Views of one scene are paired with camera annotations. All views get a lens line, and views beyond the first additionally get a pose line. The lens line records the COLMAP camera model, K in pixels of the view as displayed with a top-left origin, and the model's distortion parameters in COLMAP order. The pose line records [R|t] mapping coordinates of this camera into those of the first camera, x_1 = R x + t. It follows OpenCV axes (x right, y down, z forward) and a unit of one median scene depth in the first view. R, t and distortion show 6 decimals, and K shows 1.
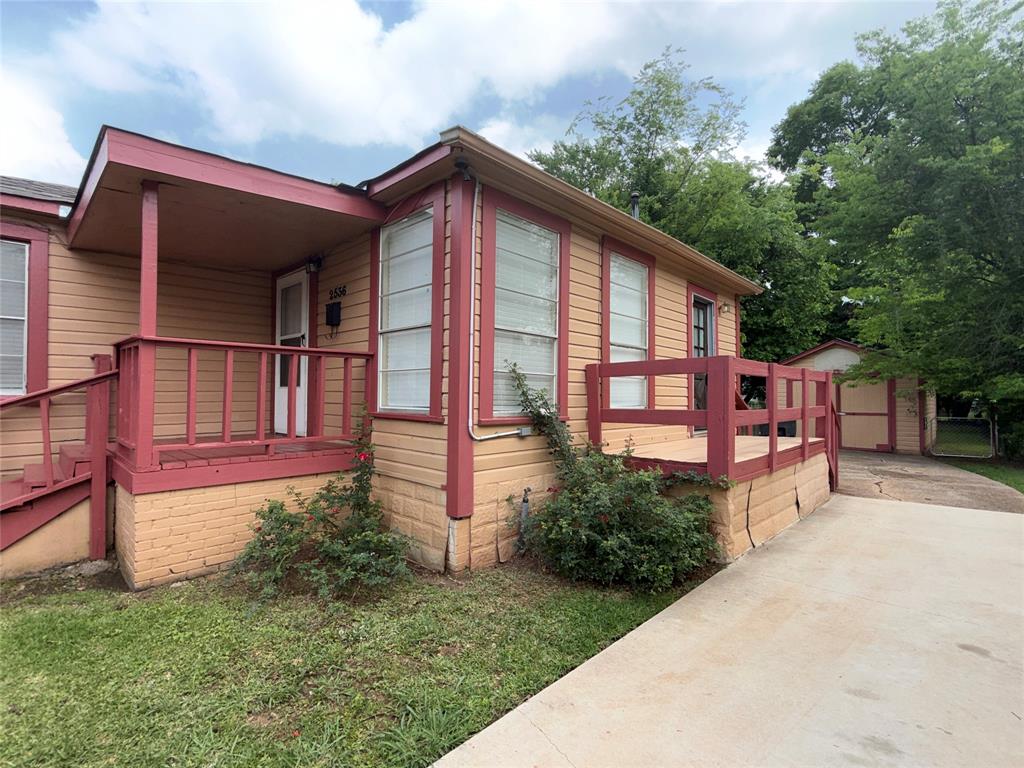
lens RADIAL K [[478.6, 0, 512.0], [0, 478.6, 384.0], [0, 0, 1]] dist [-0.000956, 0.000039]
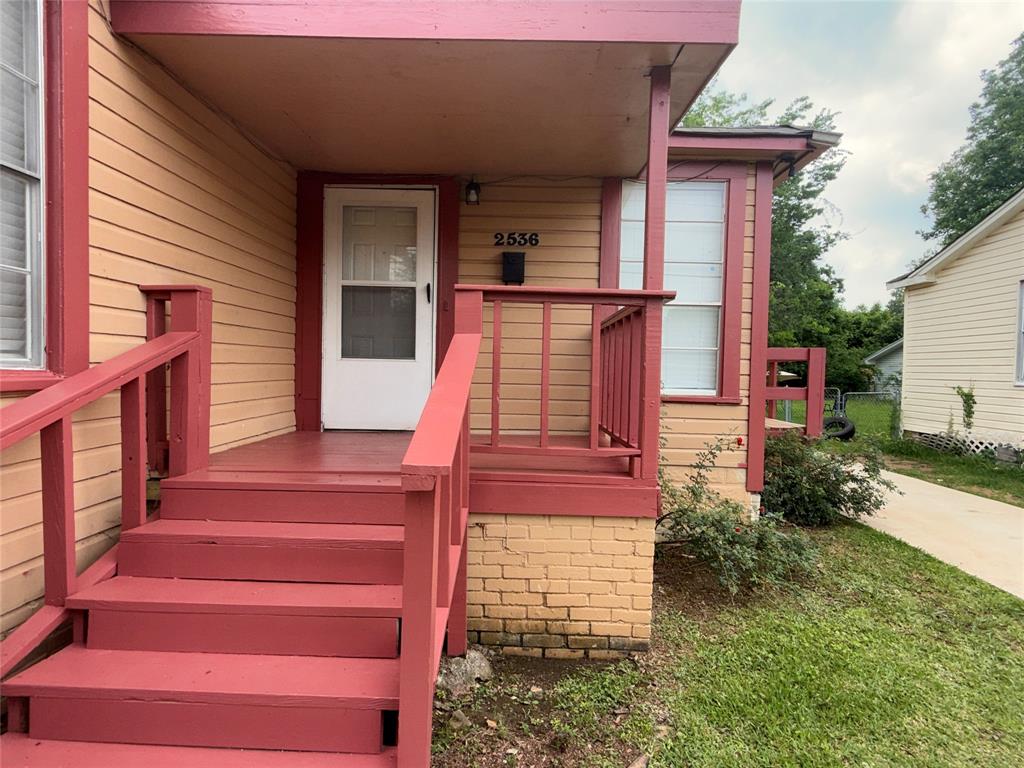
lens RADIAL K [[533.7, 0, 512.0], [0, 533.7, 384.0], [0, 0, 1]] dist [0.003078, 0.001138]
pose [[0.735222, -0.007139, 0.677789, -0.738051], [-0.030895, 0.998552, 0.044029, 0.002142], [-0.677122, -0.053311, 0.733937, 0.284460]]
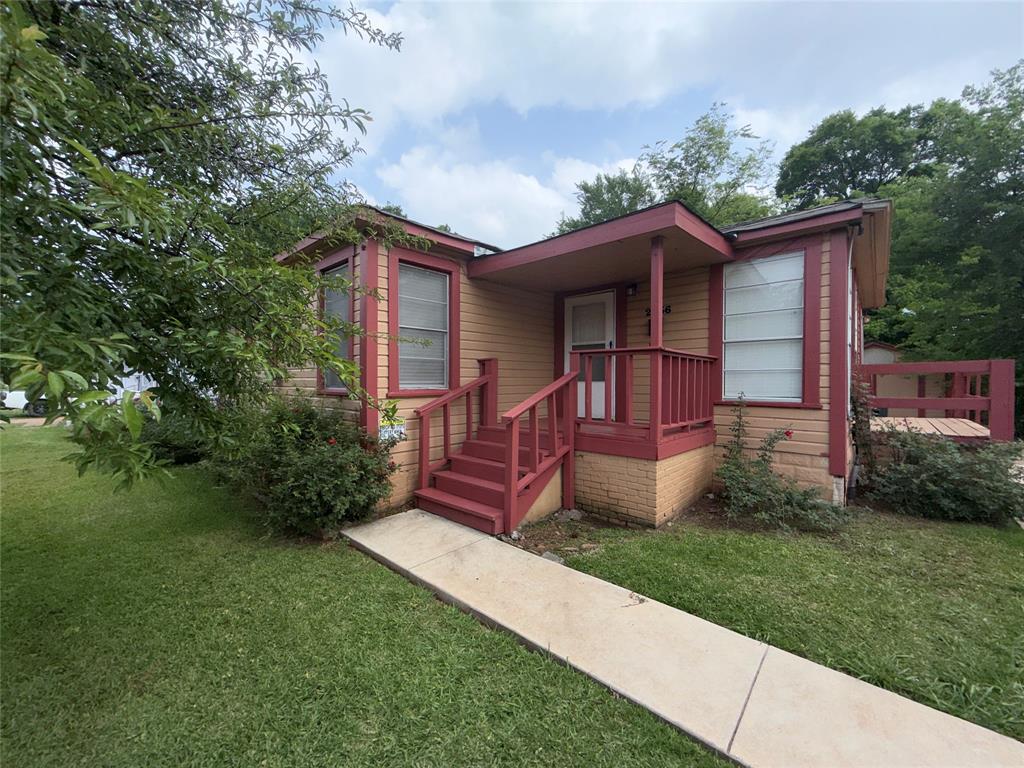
lens RADIAL K [[401.6, 0, 511.0], [0, 401.6, 382.9], [0, 0, 1]] dist [0.000222, -0.000203]
pose [[0.999776, -0.002733, 0.020988, -0.617824], [0.002341, 0.999822, 0.018714, -0.010134], [-0.021035, -0.018661, 0.999605, -0.084528]]
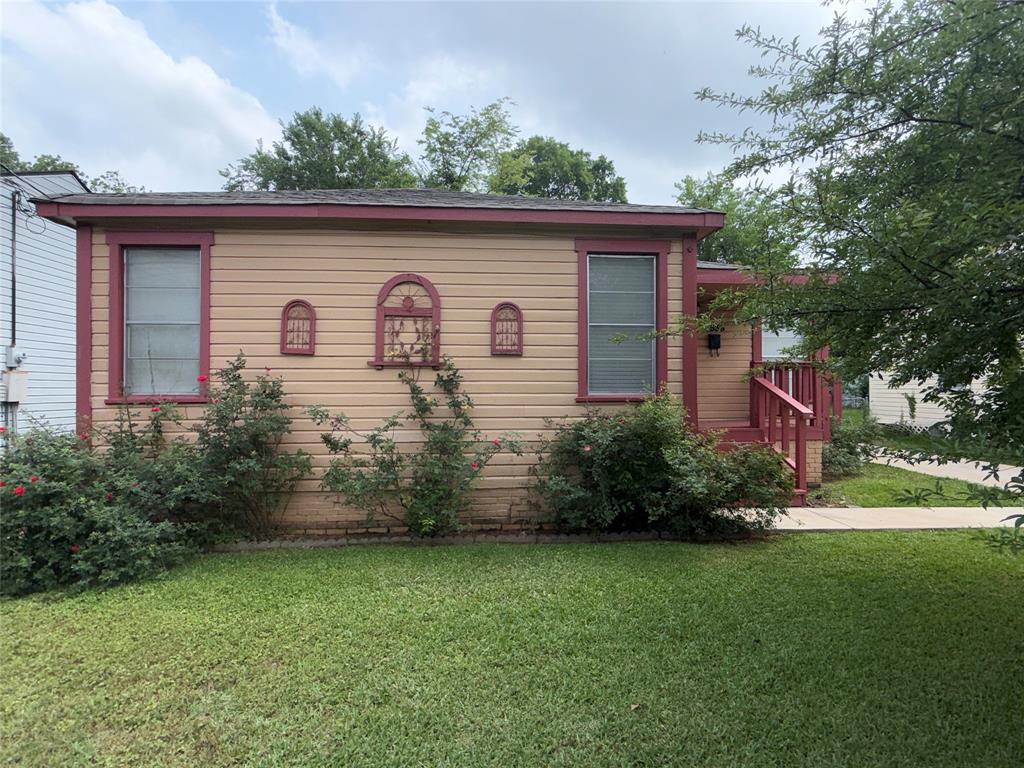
lens RADIAL K [[533.7, 0, 512.0], [0, 533.7, 384.0], [0, 0, 1]] dist [0.003078, 0.001138]
pose [[0.678829, -0.000884, 0.734296, -1.681002], [-0.009190, 0.999911, 0.009700, -0.009813], [-0.734239, -0.013333, 0.678760, 0.212135]]
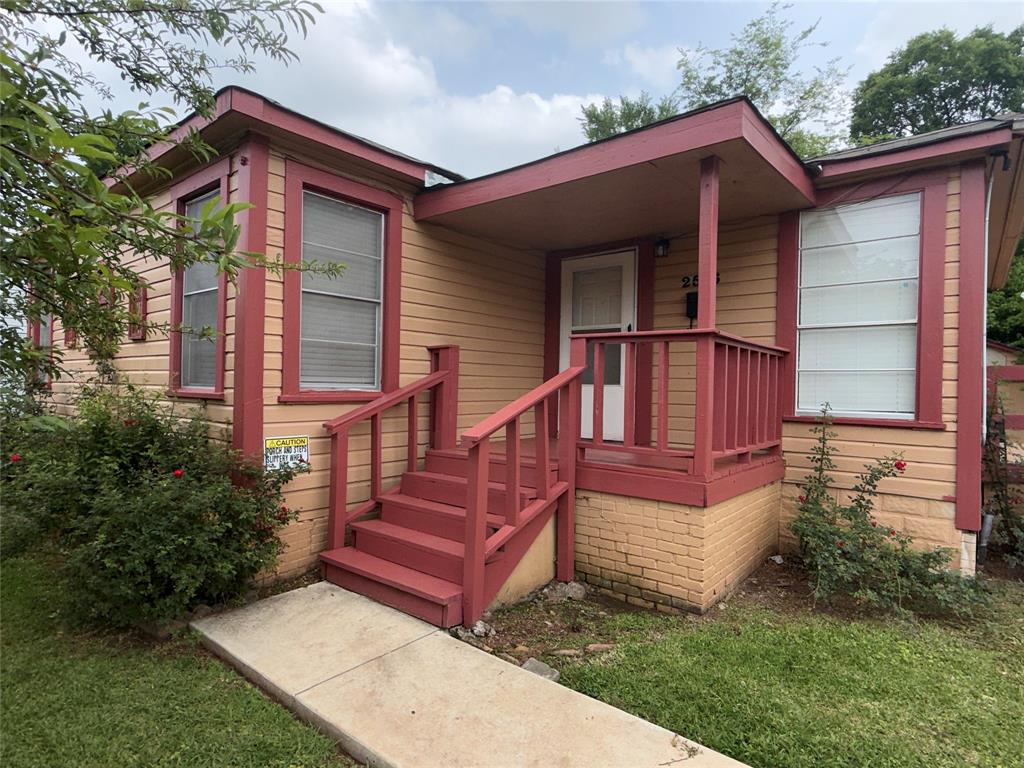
lens RADIAL K [[558.6, 0, 512.0], [0, 558.6, 384.0], [0, 0, 1]] dist [0.001555, -0.000609]
pose [[0.996973, 0.014496, 0.076384, -0.613216], [-0.015298, 0.999834, 0.009915, -0.002555], [-0.076228, -0.011054, 0.997029, -0.007801]]
